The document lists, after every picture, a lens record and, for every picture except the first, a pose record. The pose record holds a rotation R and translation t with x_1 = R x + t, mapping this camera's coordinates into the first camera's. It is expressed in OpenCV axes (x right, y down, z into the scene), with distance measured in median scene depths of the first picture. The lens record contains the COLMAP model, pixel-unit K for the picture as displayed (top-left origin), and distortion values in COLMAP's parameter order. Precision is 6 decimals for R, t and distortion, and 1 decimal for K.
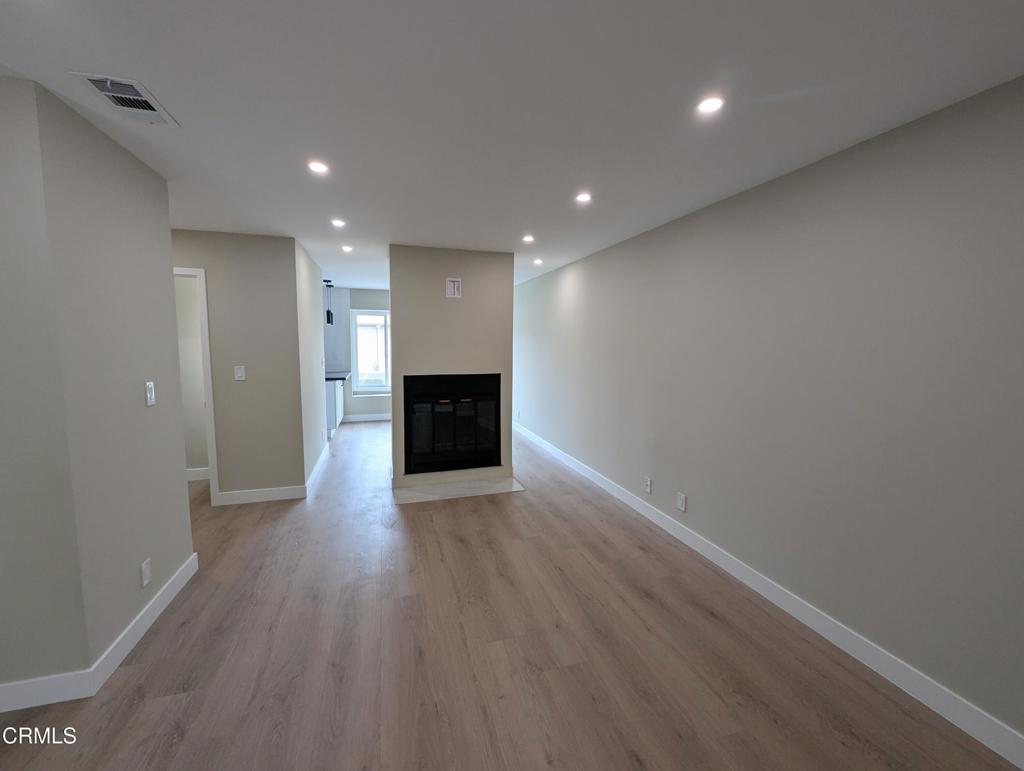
lens RADIAL K [[418.6, 0, 512.0], [0, 418.6, 385.5], [0, 0, 1]] dist [0.000319, -0.000007]
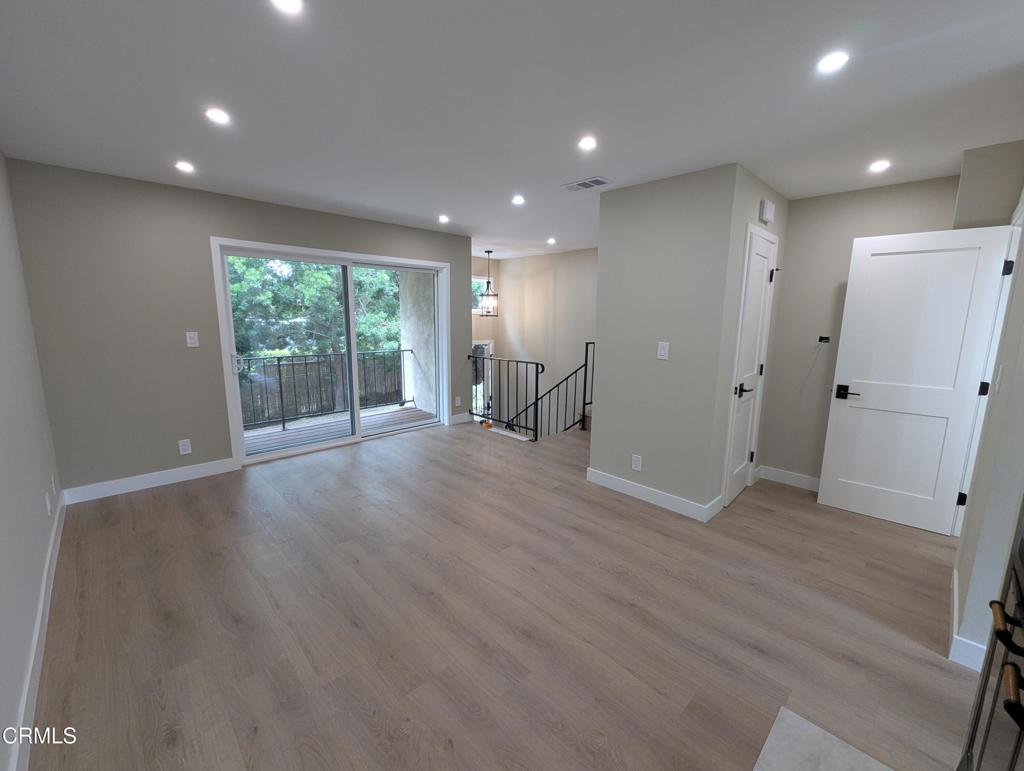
lens RADIAL K [[418.6, 0, 512.0], [0, 418.6, 385.5], [0, 0, 1]] dist [0.000319, -0.000007]
pose [[-0.892676, 0.050092, -0.447906, 0.180412], [-0.069076, 0.966857, 0.245798, -0.148058], [0.445373, 0.250357, -0.859630, 1.645255]]
